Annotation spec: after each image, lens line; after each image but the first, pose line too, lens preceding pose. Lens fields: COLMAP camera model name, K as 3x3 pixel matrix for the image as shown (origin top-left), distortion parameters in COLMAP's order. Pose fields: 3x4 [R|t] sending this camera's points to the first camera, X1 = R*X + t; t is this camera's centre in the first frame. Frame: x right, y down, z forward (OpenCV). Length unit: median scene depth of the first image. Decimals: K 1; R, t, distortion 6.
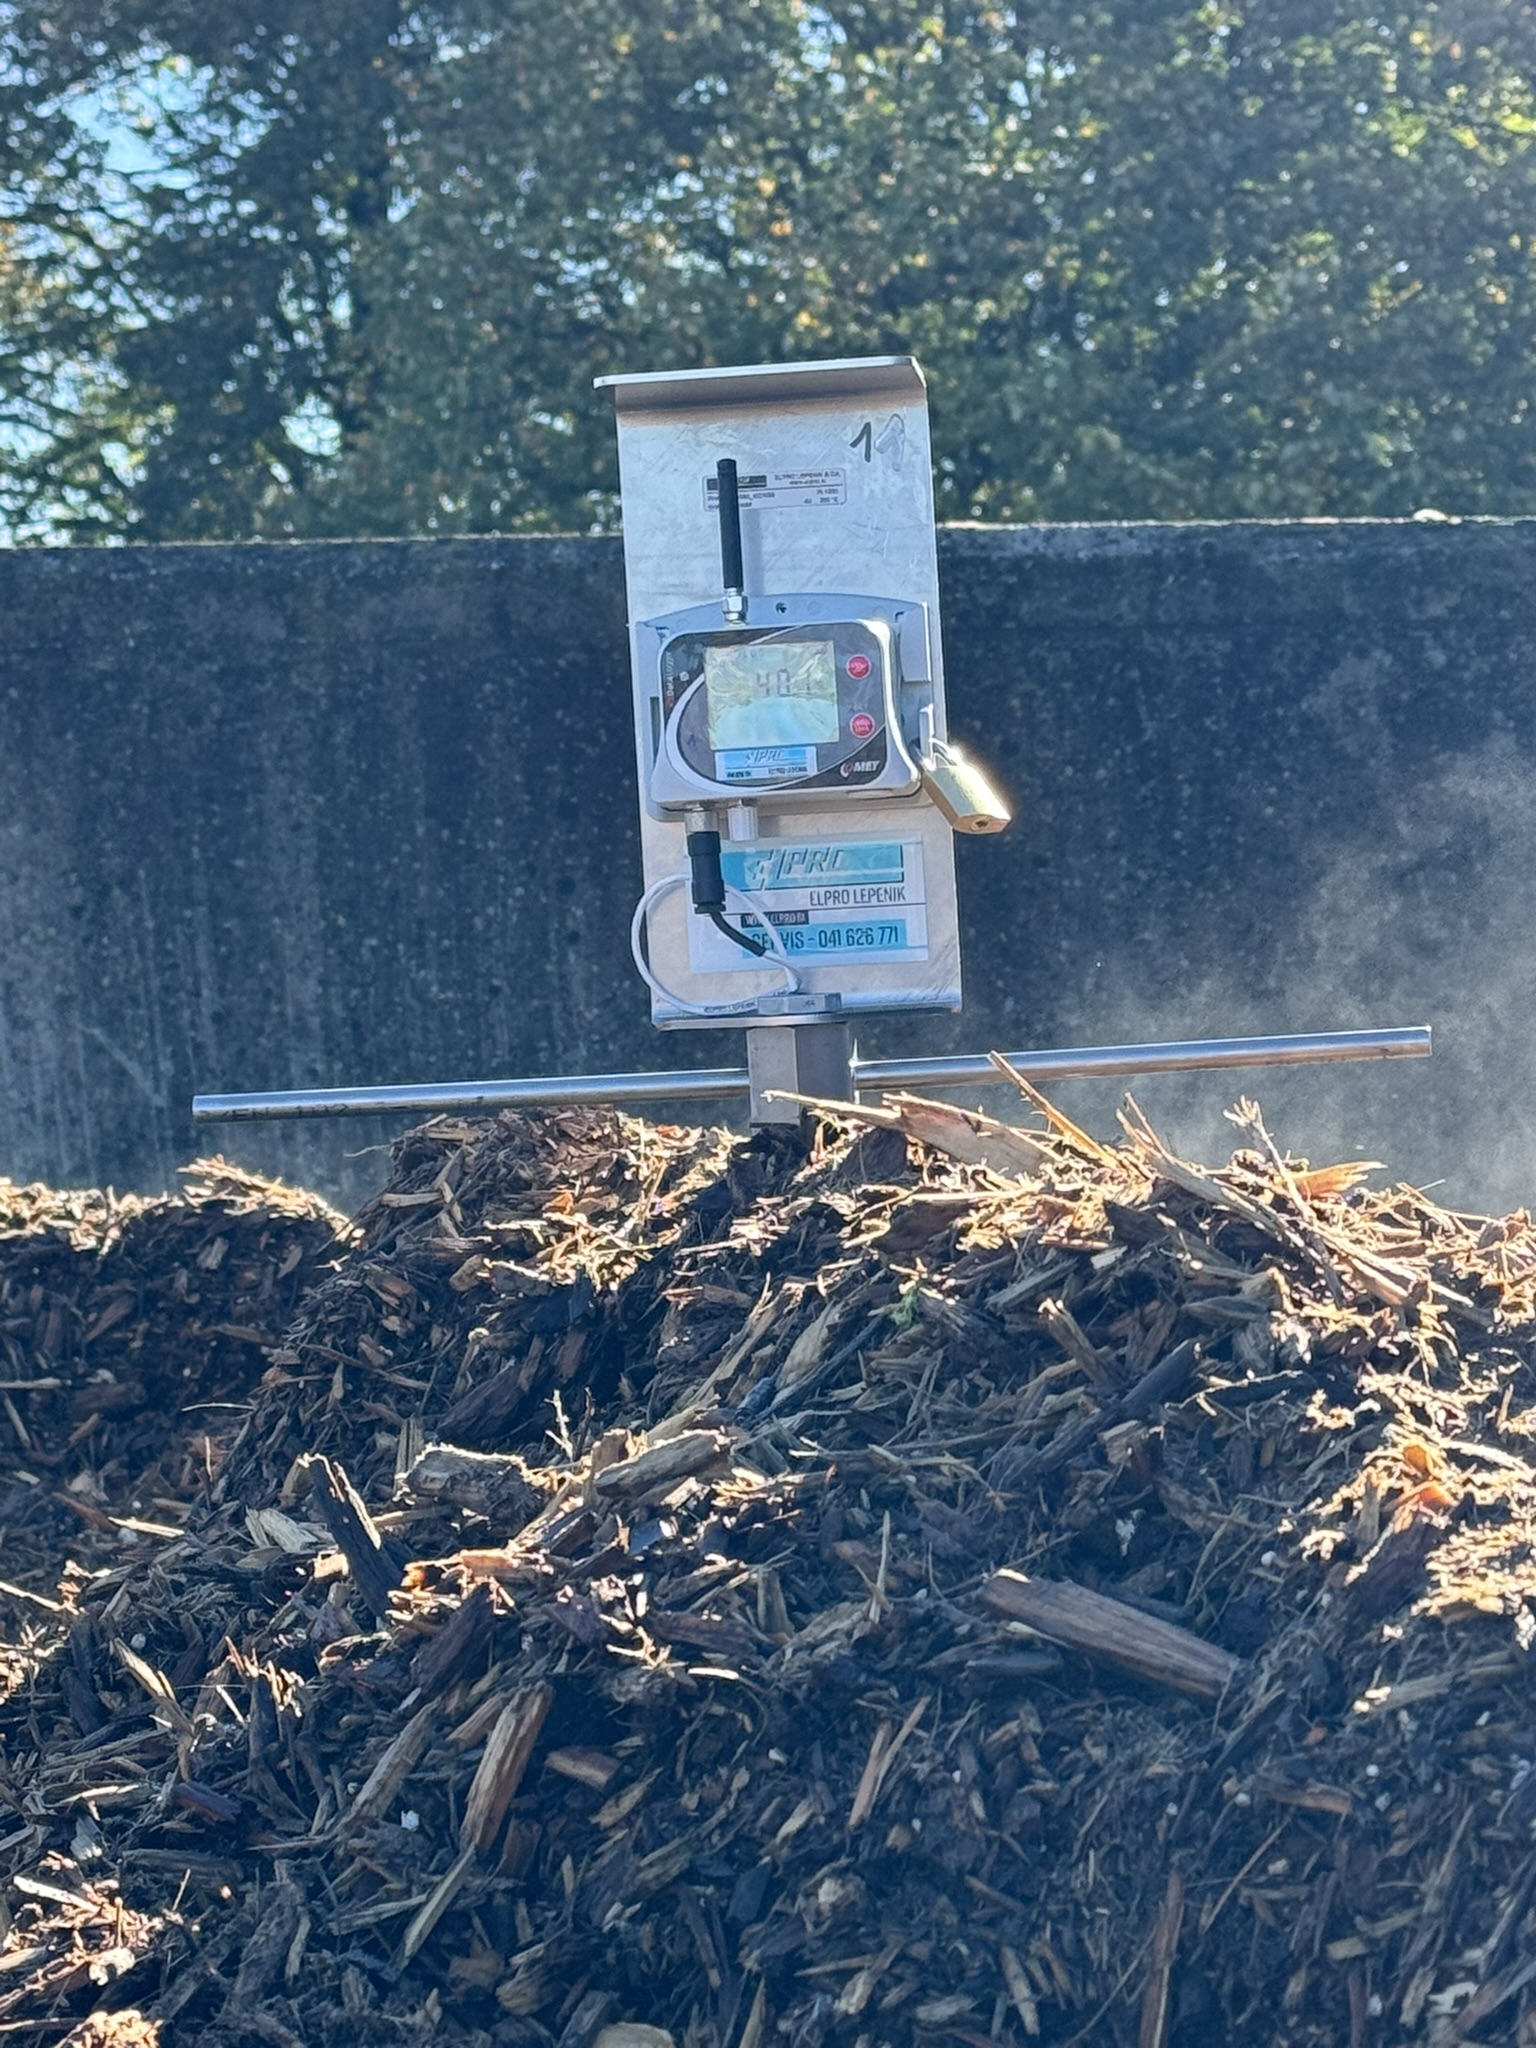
lens RADIAL K [[5347.1, 0, 690.3], [0, 5347.1, 1022.6], [0, 0, 1]] dist [0.032359, 0.890851]
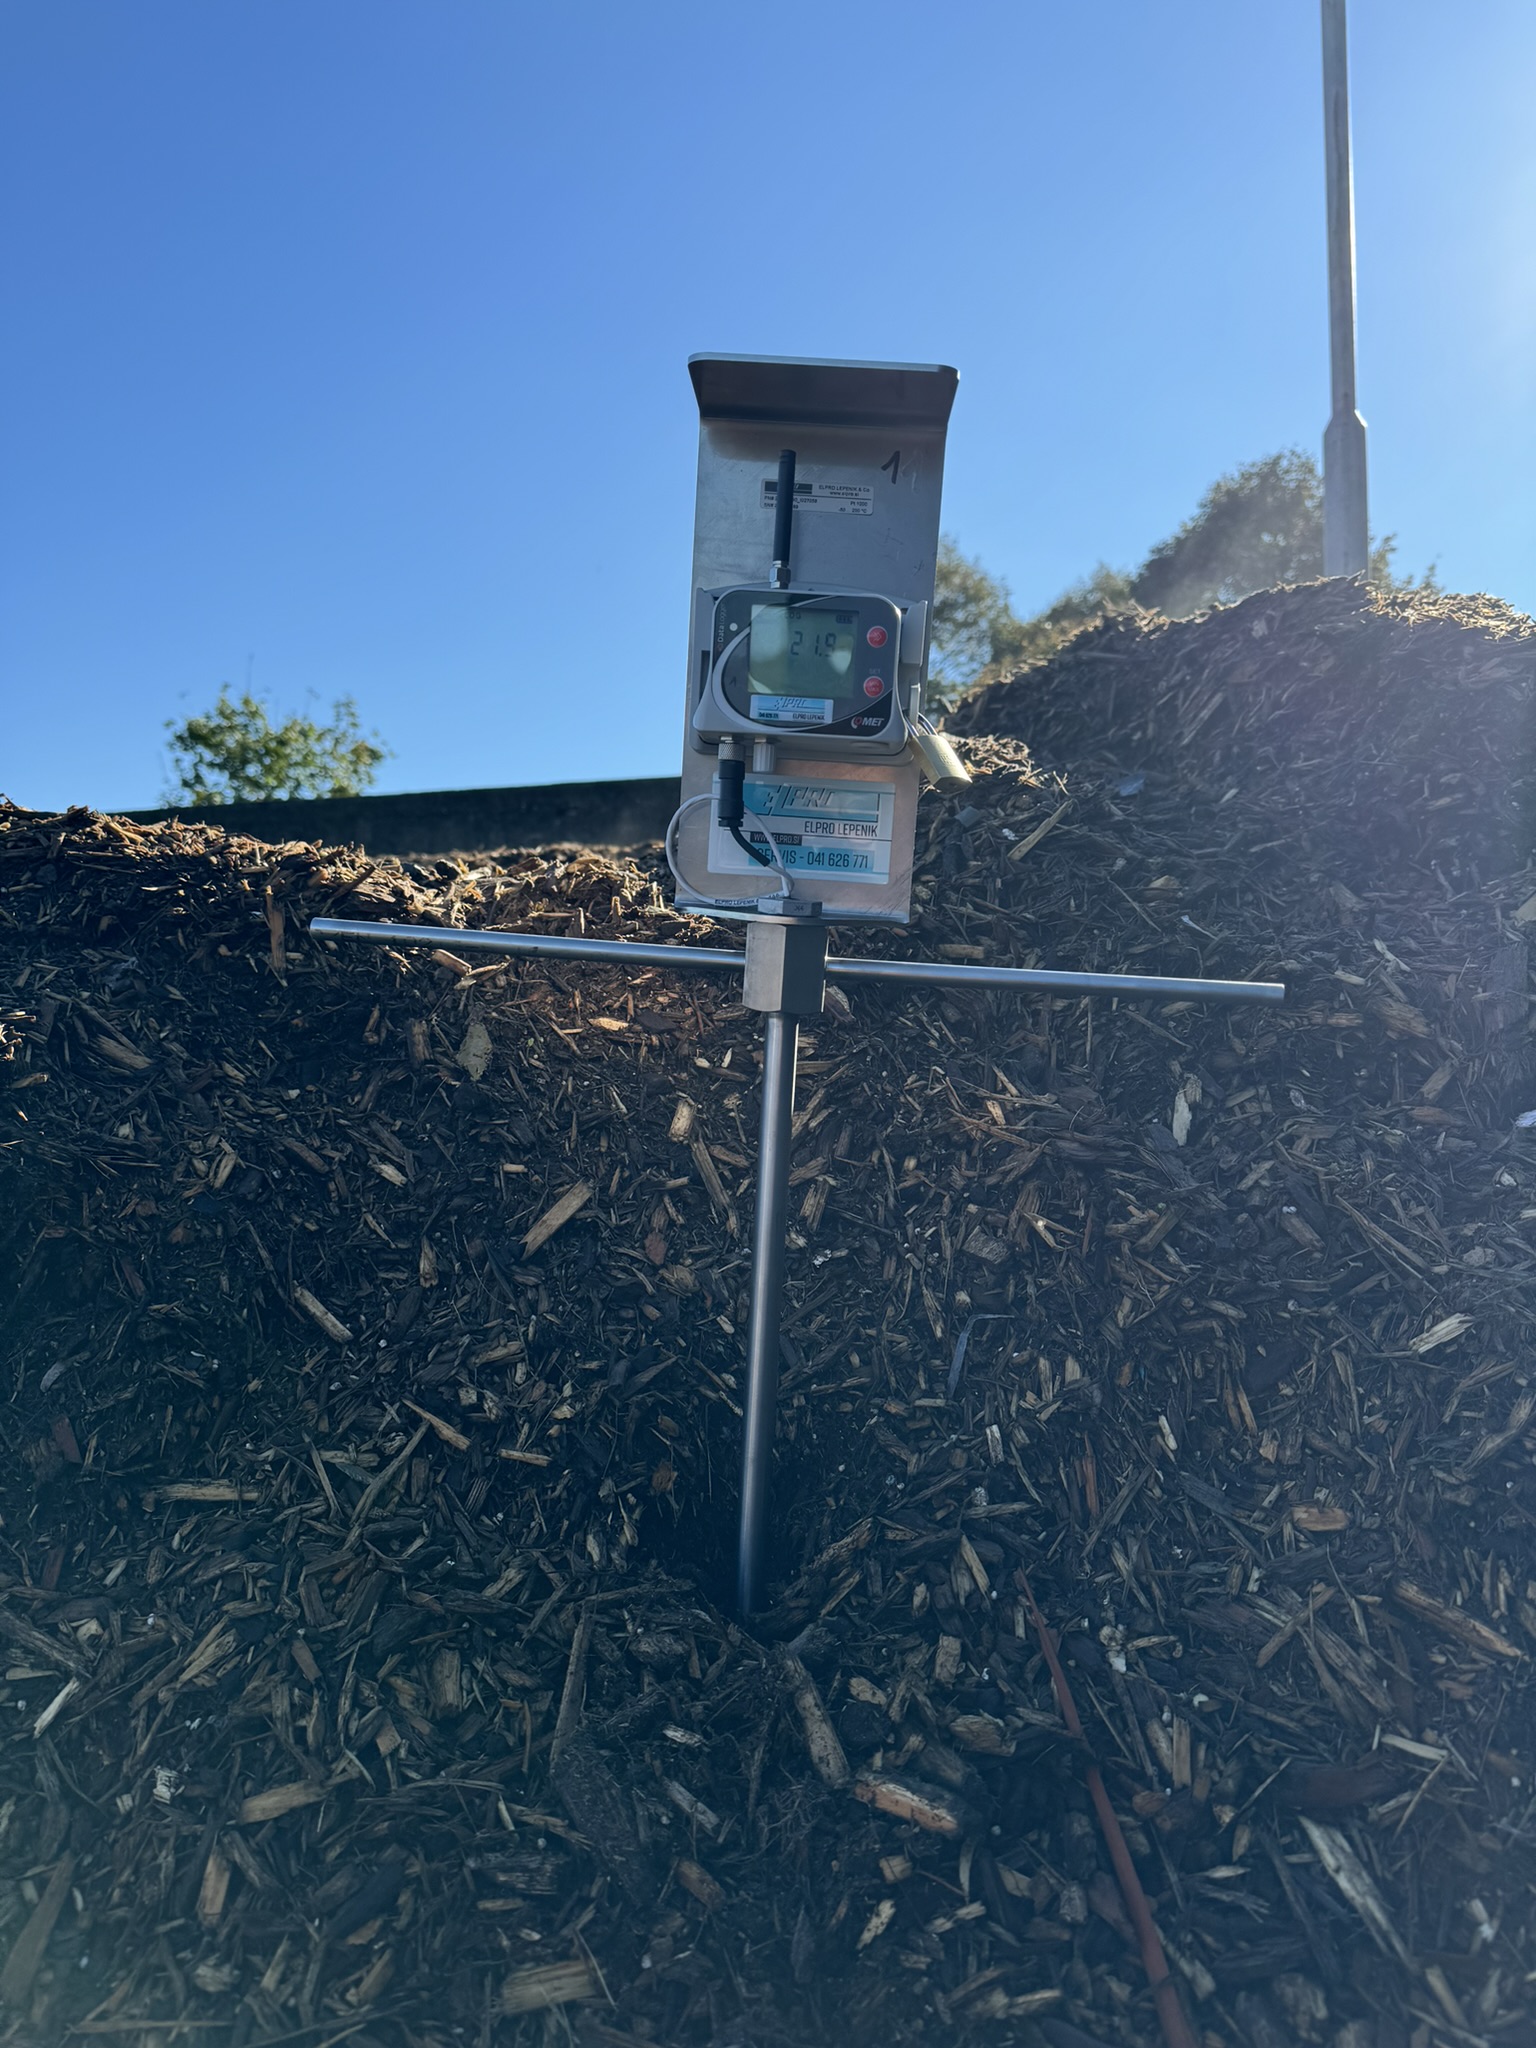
lens RADIAL K [[1440.3, 0, 768.0], [0, 1440.3, 1024.0], [0, 0, 1]] dist [0.094796, -0.166437]
pose [[0.990318, 0.115295, 0.077312, -0.008319], [-0.122529, 0.987765, 0.096477, -0.008604], [-0.065243, -0.105016, 0.992328, 0.665347]]
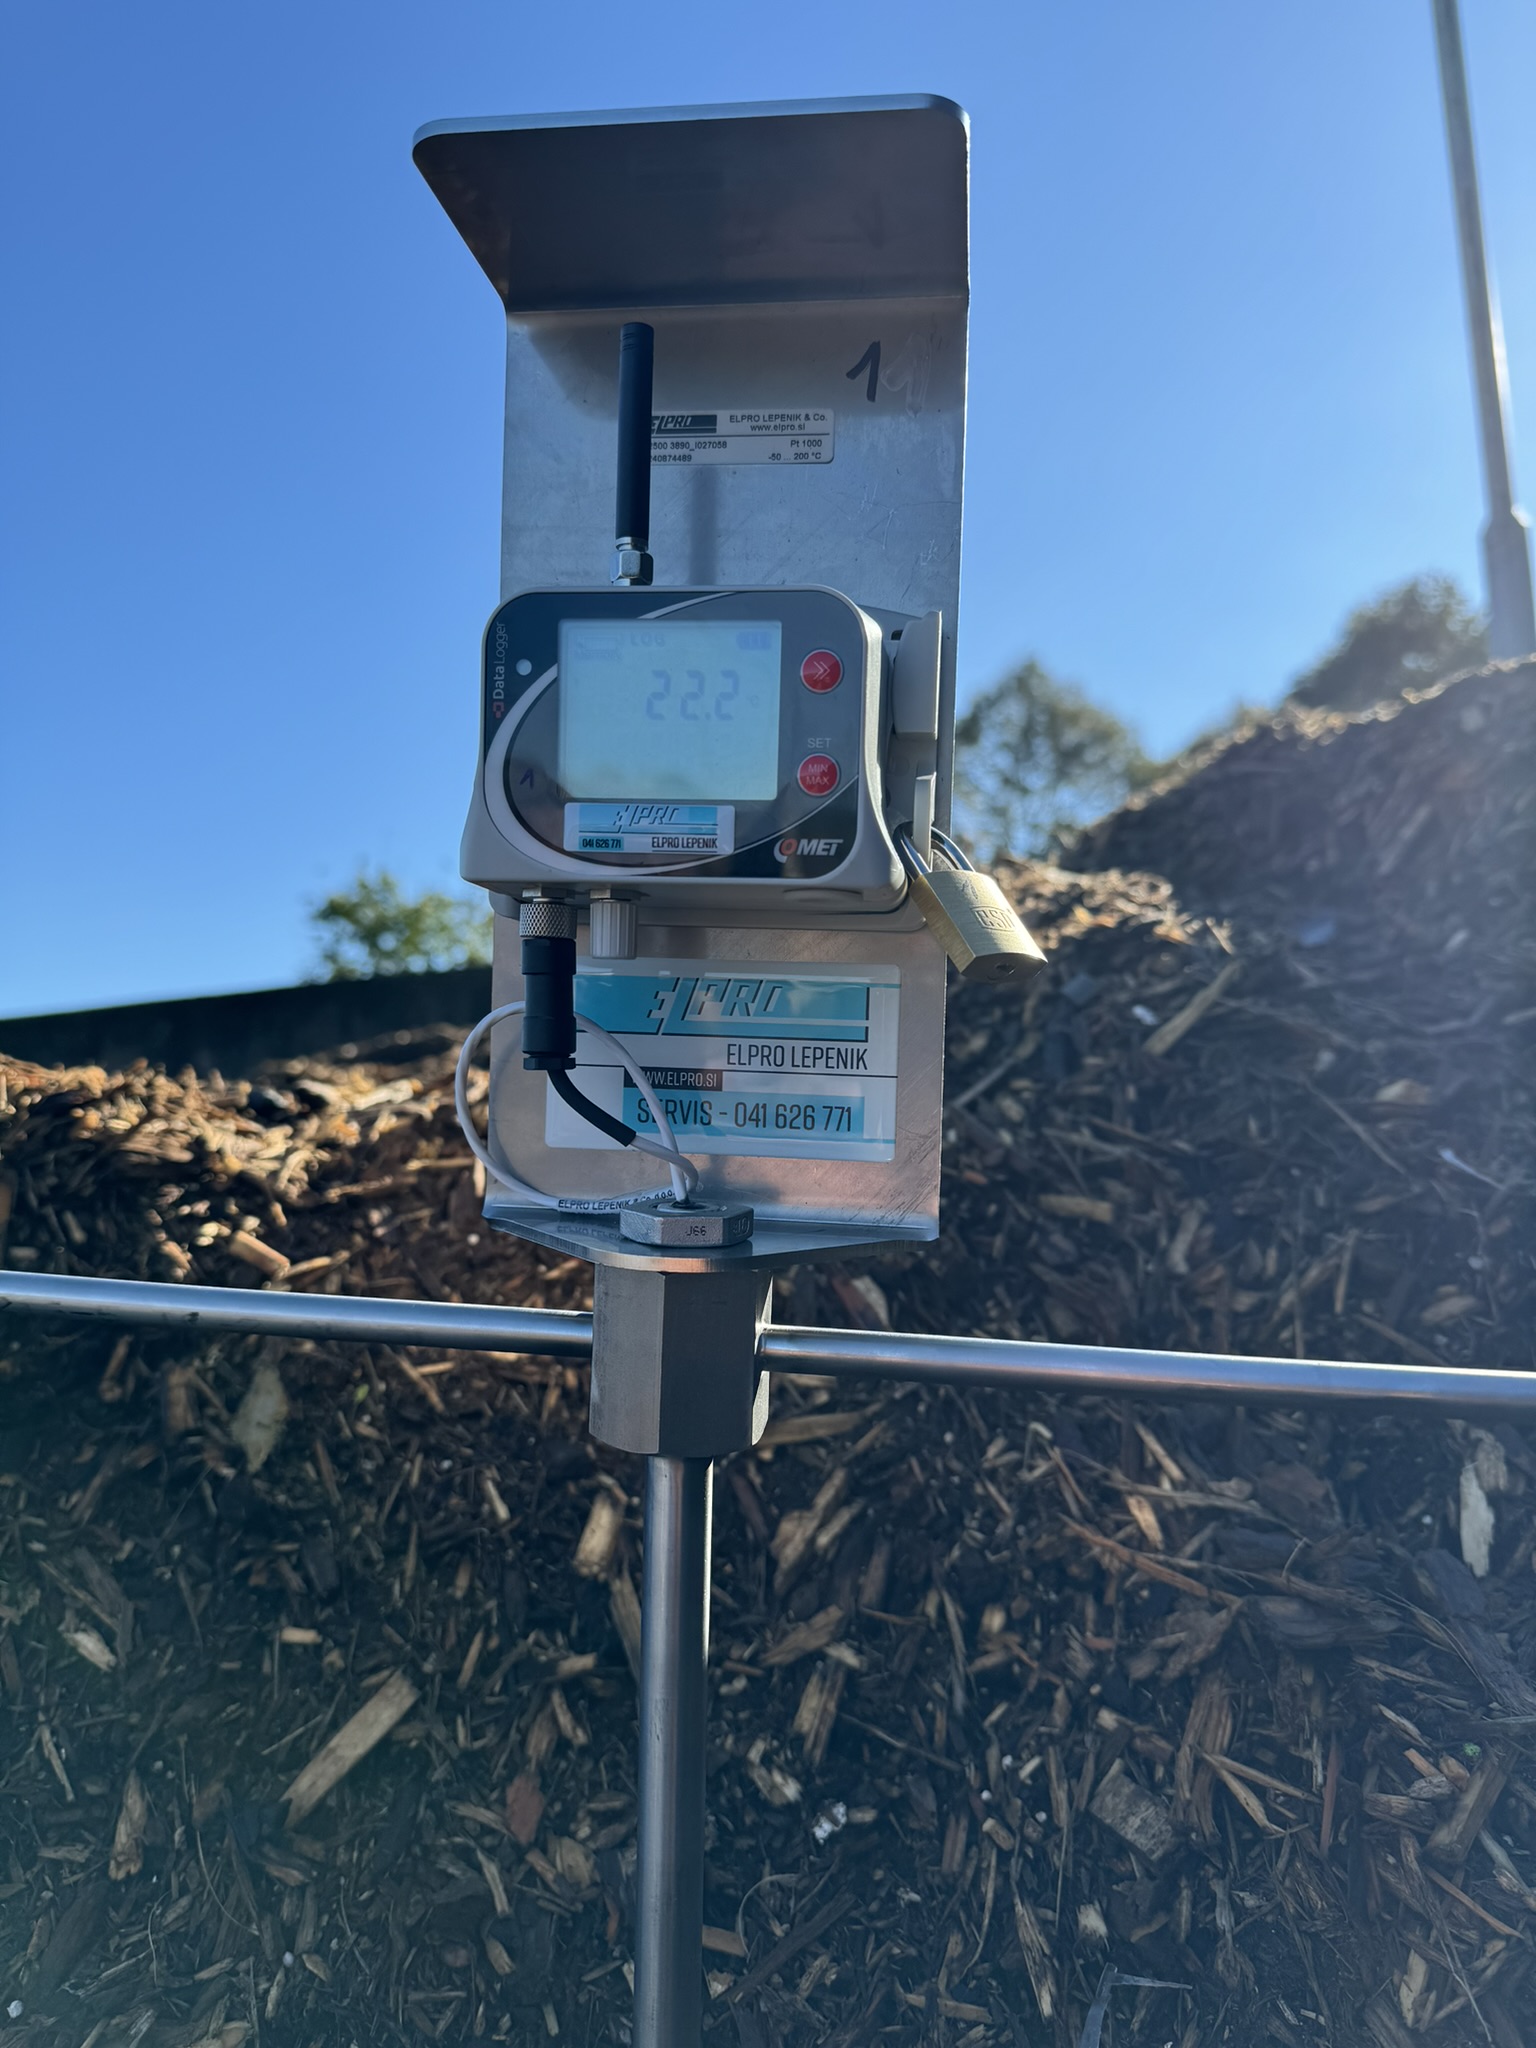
lens RADIAL K [[1440.3, 0, 768.0], [0, 1440.3, 1024.0], [0, 0, 1]] dist [0.094796, -0.166437]
pose [[0.995467, 0.089142, -0.033145, 0.034267], [-0.089021, 0.996017, 0.005114, -0.029131], [0.033469, -0.002140, 0.999437, 0.843158]]
